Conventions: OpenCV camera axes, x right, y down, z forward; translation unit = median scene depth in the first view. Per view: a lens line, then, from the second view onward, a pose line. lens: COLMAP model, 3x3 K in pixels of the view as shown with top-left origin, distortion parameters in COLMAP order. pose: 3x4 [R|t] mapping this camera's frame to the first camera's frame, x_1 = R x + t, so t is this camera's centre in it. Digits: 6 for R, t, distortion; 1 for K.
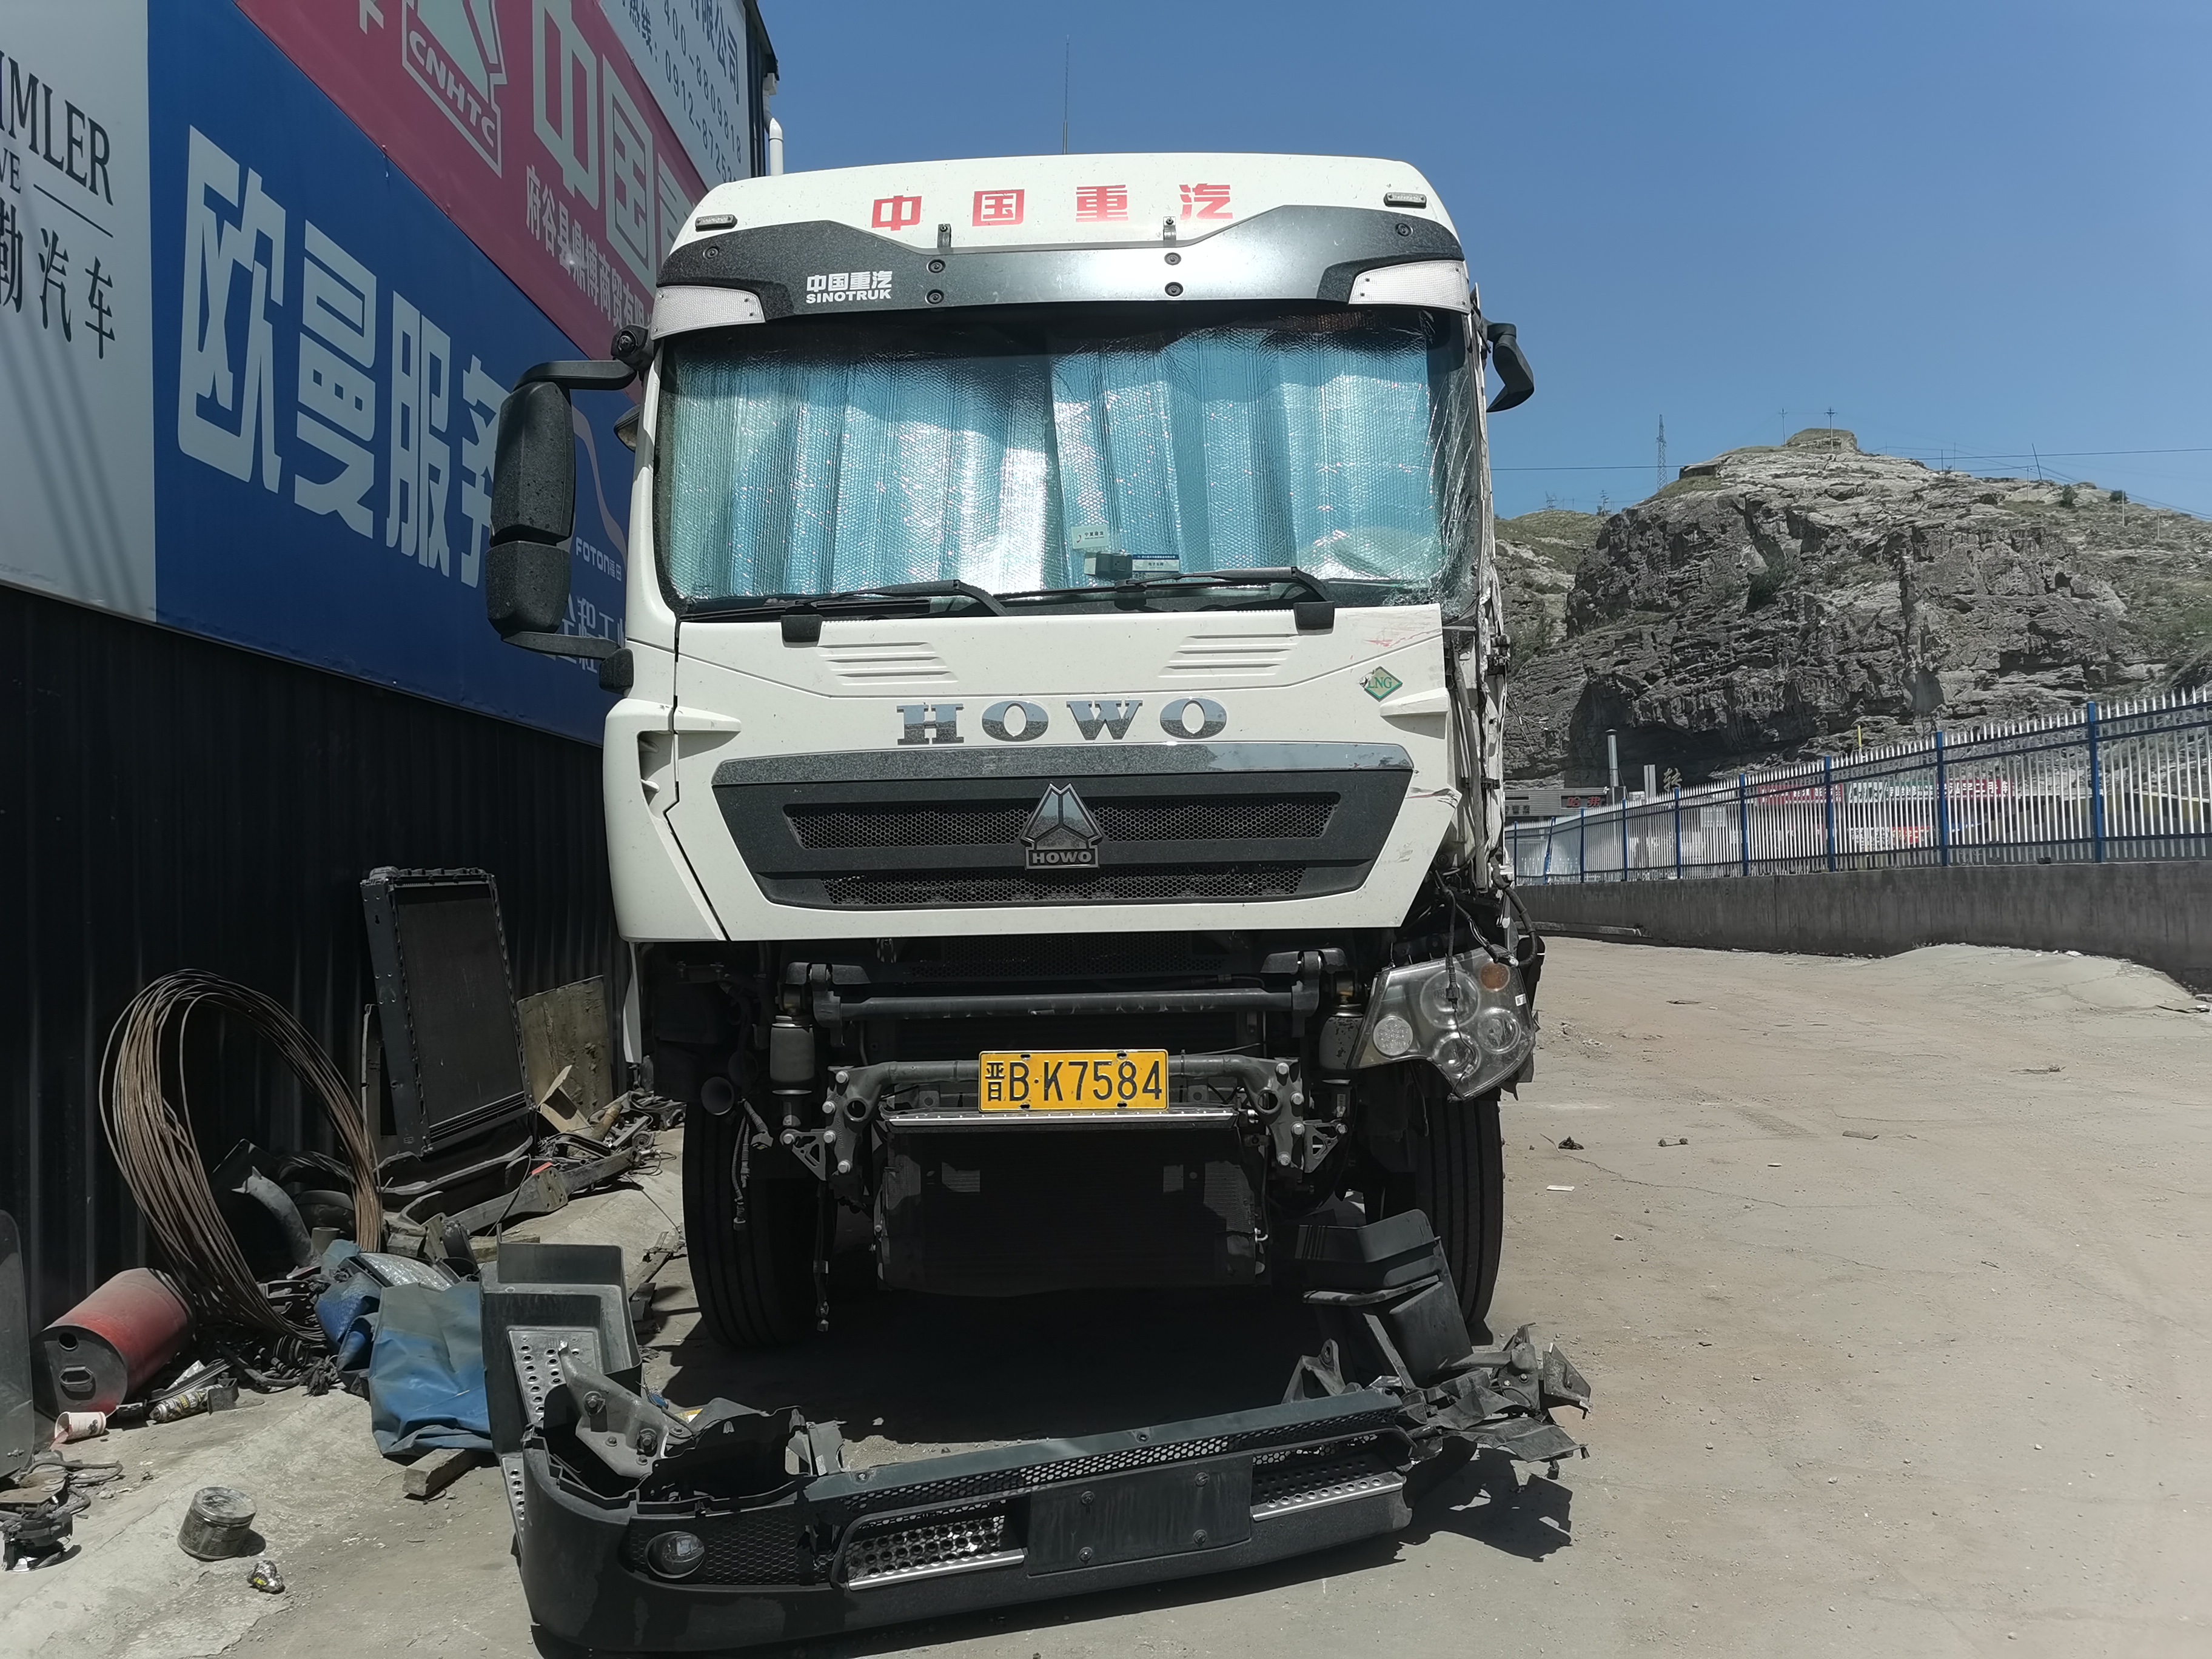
lens RADIAL K [[1703.4, 0, 1107.0], [0, 1703.4, 832.5], [0, 0, 1]] dist [0.037856, 0.003025]
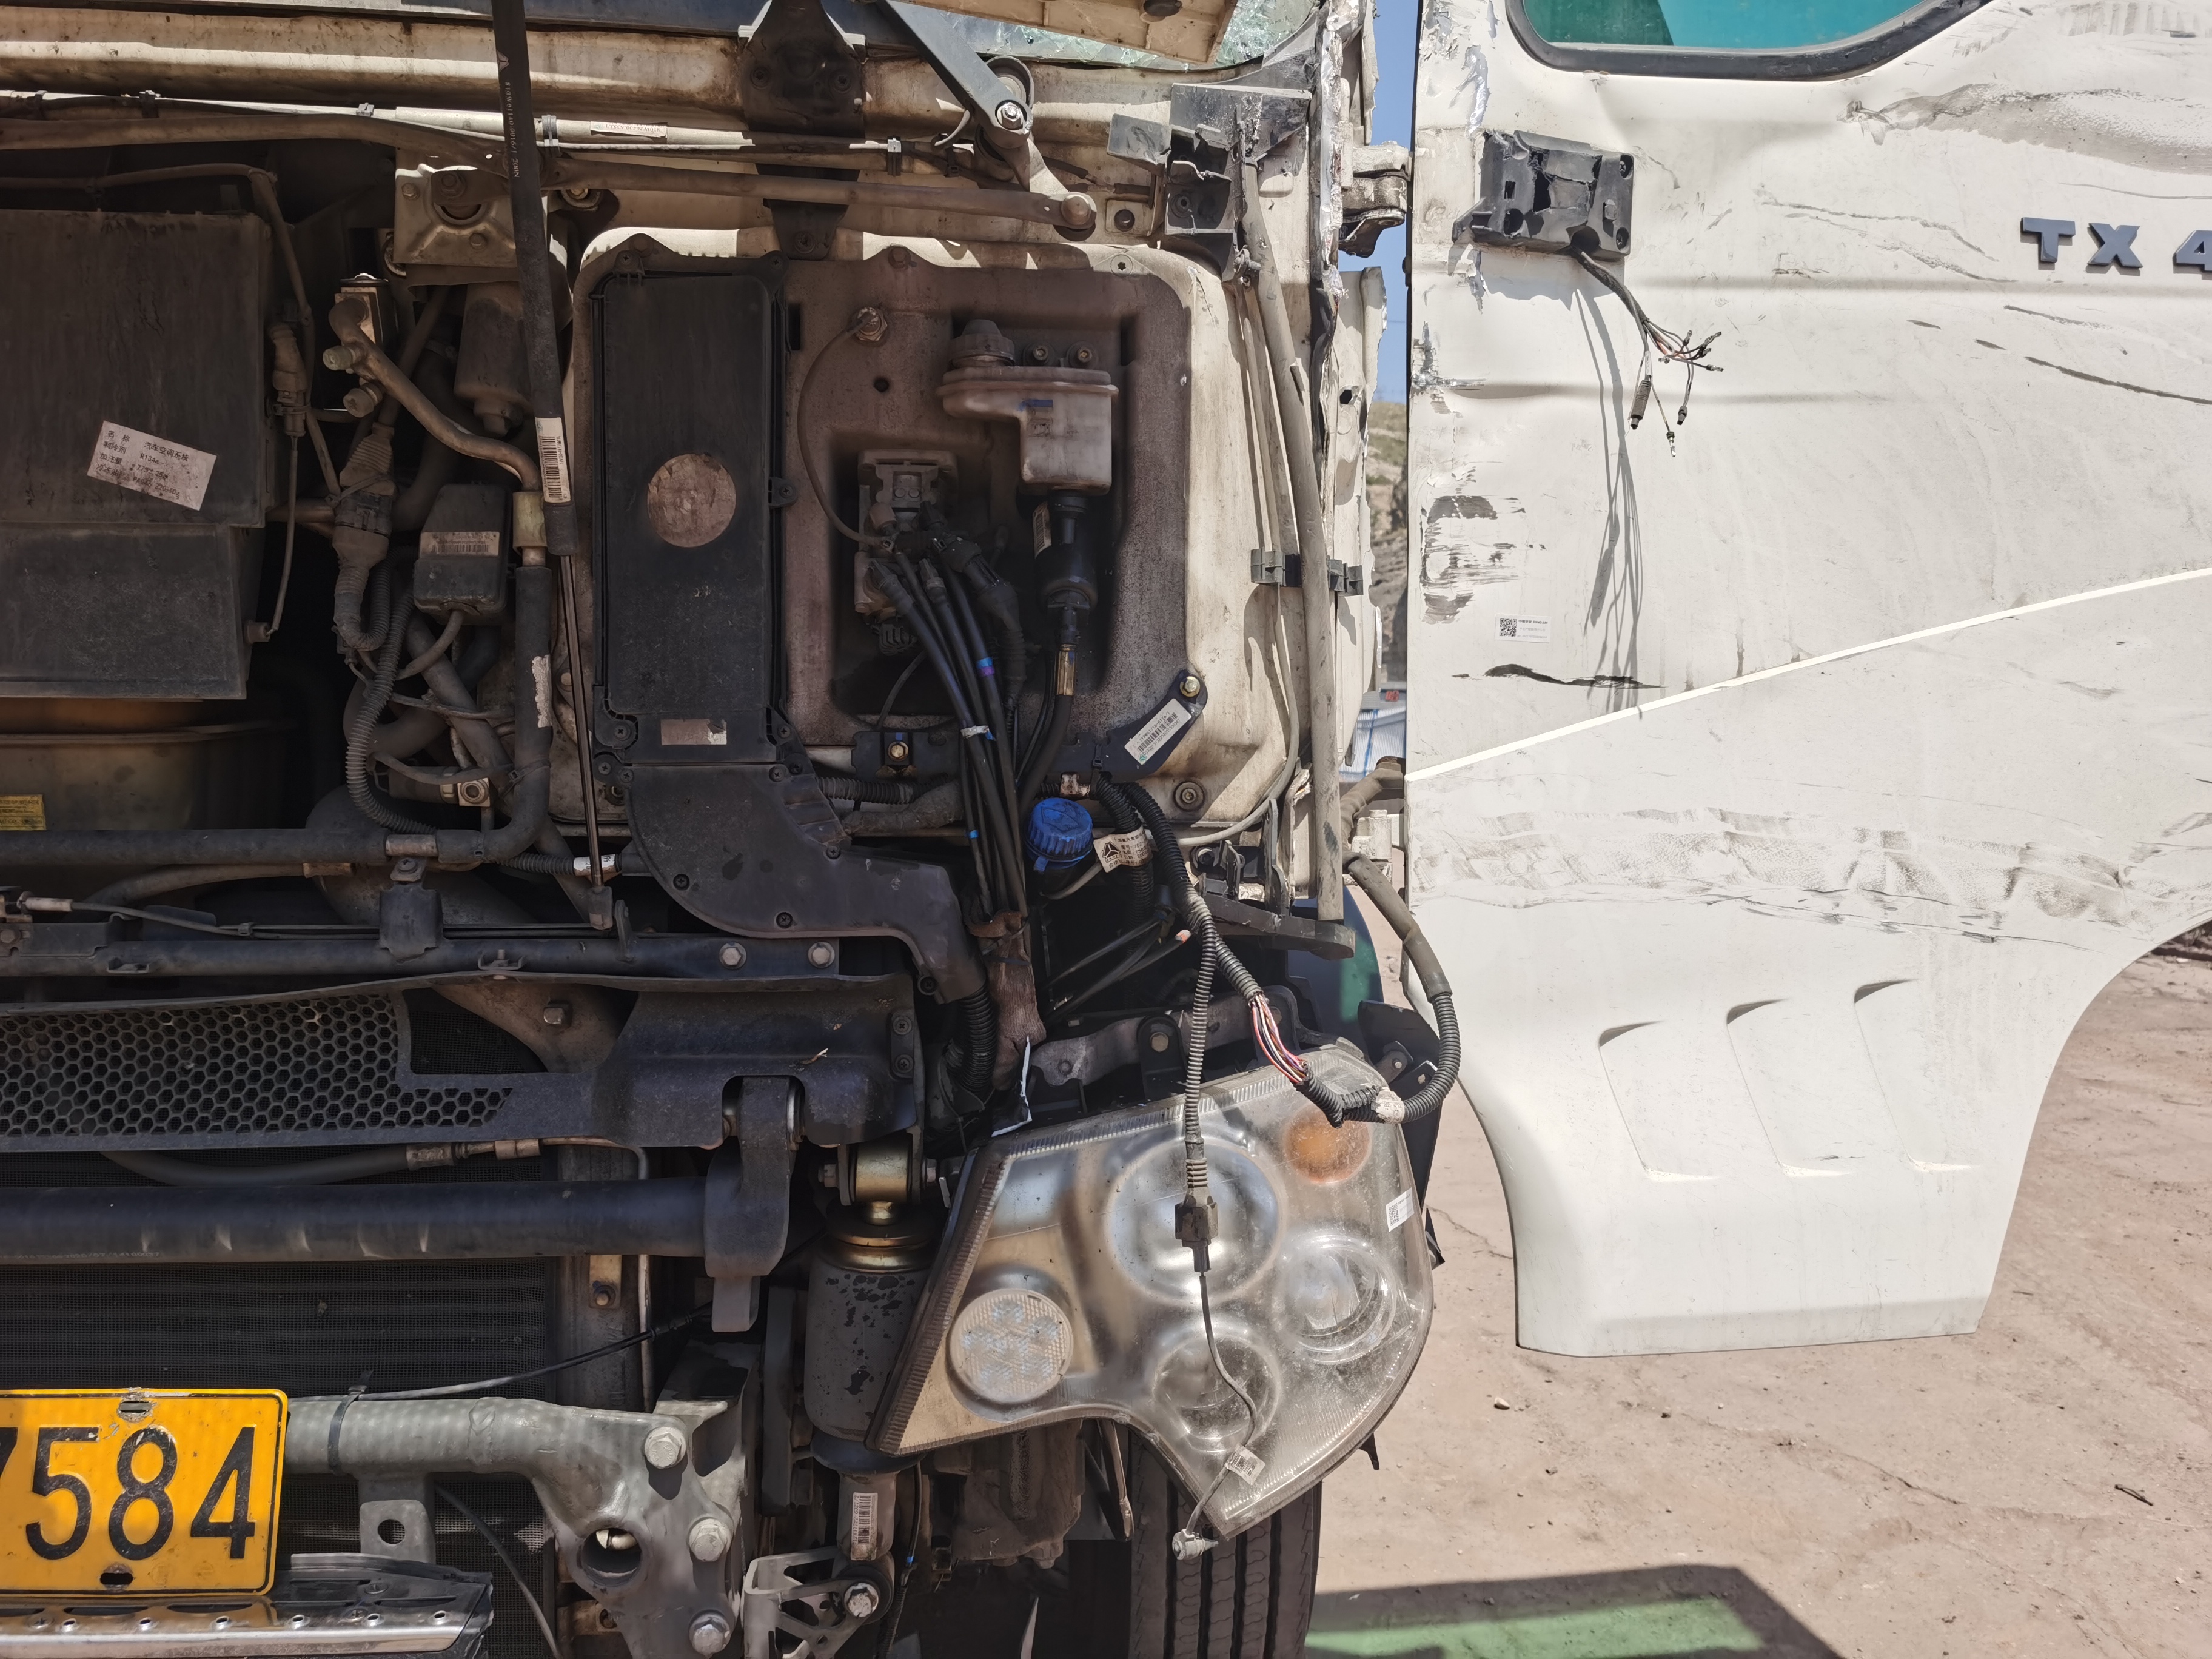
lens RADIAL K [[1714.3, 0, 1109.5], [0, 1714.3, 808.0], [0, 0, 1]] dist [0.059921, -0.087070]
pose [[0.993885, 0.025960, 0.107329, 0.146989], [-0.031711, 0.998131, 0.052230, 0.000768], [-0.105772, -0.055314, 0.992851, 0.675466]]
